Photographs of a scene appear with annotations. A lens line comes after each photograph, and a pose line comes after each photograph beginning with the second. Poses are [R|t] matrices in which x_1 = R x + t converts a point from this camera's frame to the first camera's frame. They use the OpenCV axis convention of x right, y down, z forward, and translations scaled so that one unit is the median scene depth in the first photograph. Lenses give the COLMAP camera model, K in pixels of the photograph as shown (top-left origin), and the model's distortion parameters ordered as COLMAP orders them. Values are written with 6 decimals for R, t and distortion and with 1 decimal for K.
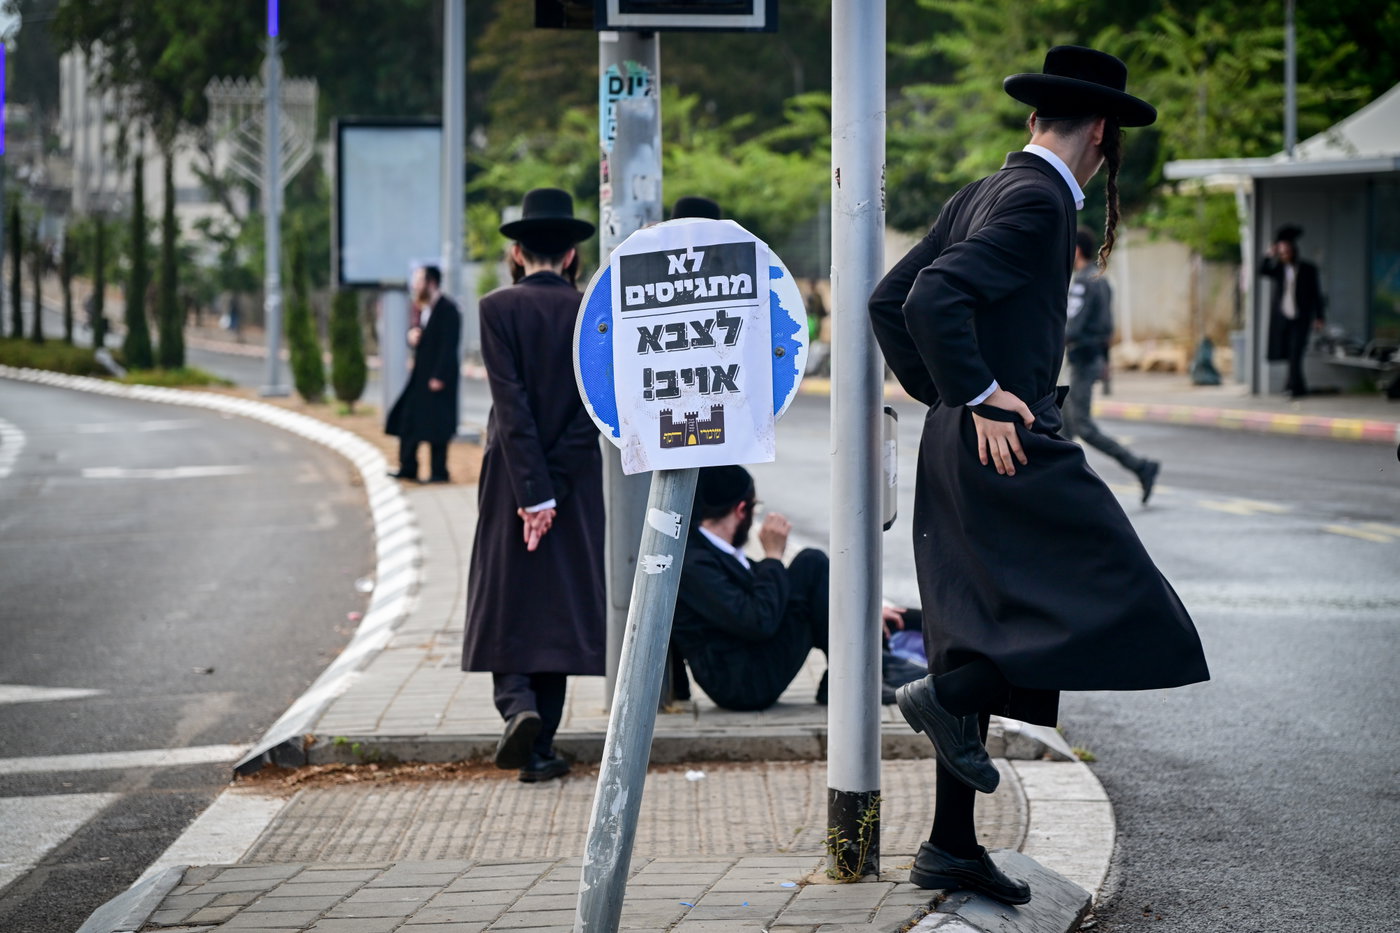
lens RADIAL K [[3766.6, 0, 700.0], [0, 3766.6, 466.5], [0, 0, 1]] dist [0.005042, -0.559072]
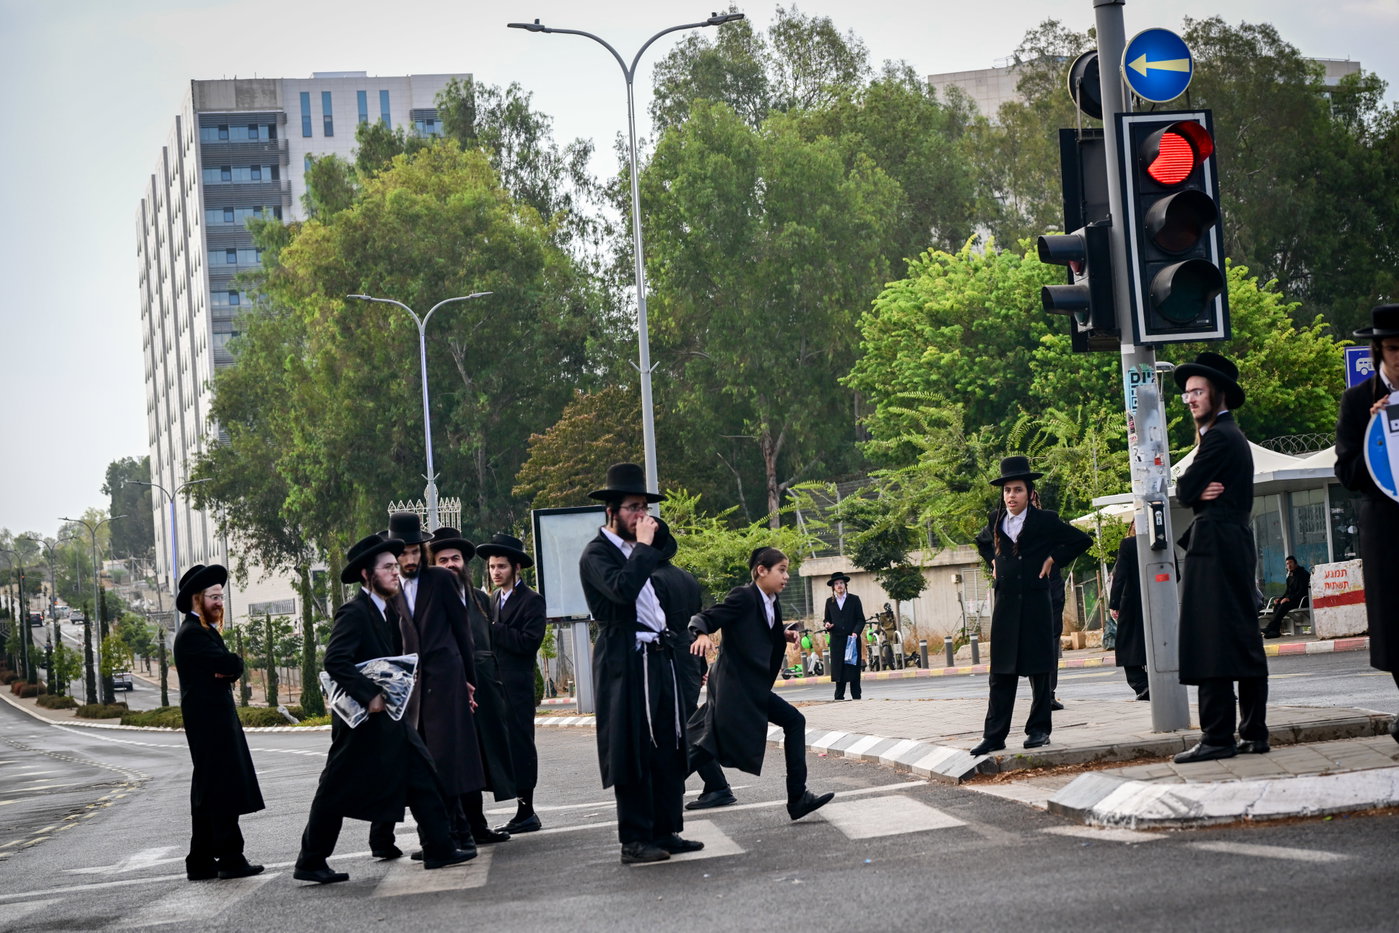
lens RADIAL K [[2715.7, 0, 699.5], [0, 2715.7, 466.5], [0, 0, 1]] dist [-0.003756, 0.112545]
pose [[0.996667, -0.071676, 0.038951, -0.050393], [0.075709, 0.990538, -0.114464, 0.012909], [-0.030378, 0.117031, 0.992664, -0.047623]]
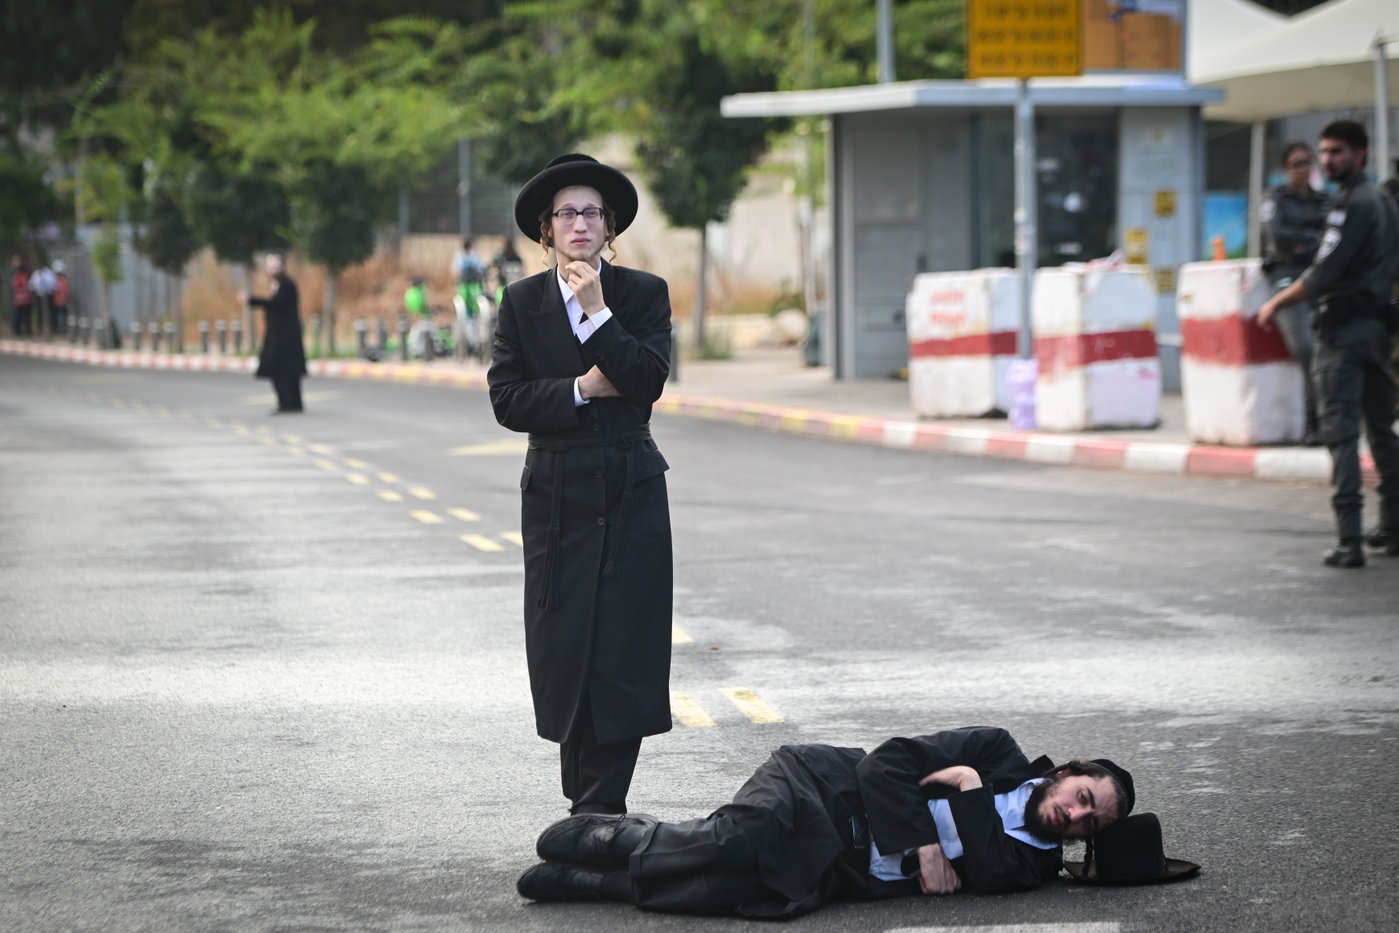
lens RADIAL K [[4471.1, 0, 699.5], [0, 4471.1, 466.5], [0, 0, 1]] dist [-0.165899, -0.115052]
pose [[0.999205, -0.019547, 0.034742, 0.057578], [0.019427, 0.999804, 0.003791, -0.003544], [-0.034809, -0.003114, 0.999389, 0.024798]]
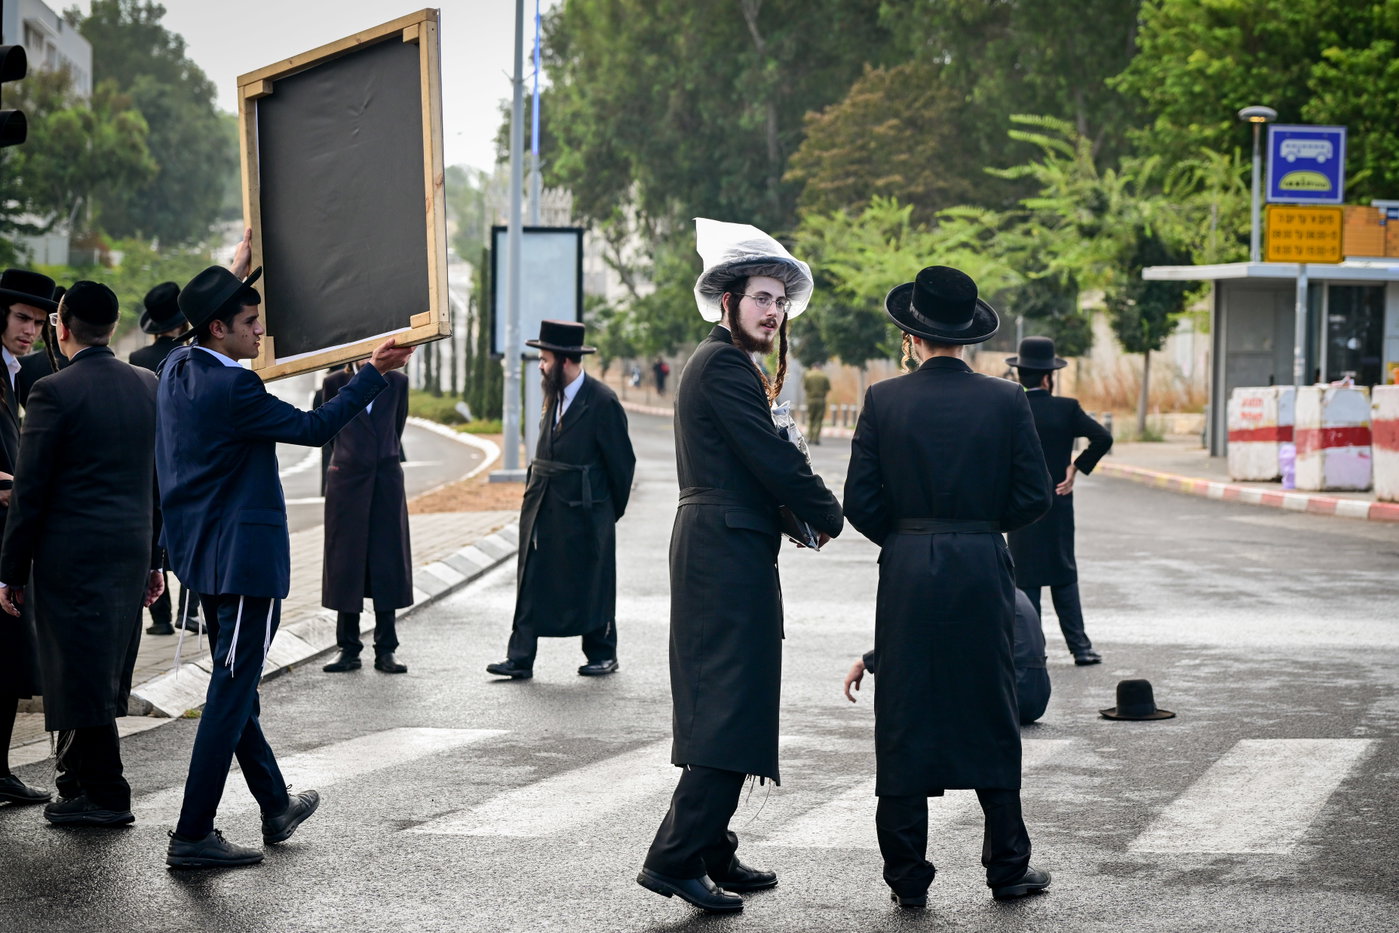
lens RADIAL K [[3115.4, 0, 699.5], [0, 3115.4, 466.5], [0, 0, 1]] dist [-0.014957, 0.325838]
pose [[0.991391, 0.021465, -0.129162, 0.077880], [-0.022994, 0.999682, -0.010357, -0.001291], [0.128898, 0.013238, 0.991569, -0.020908]]
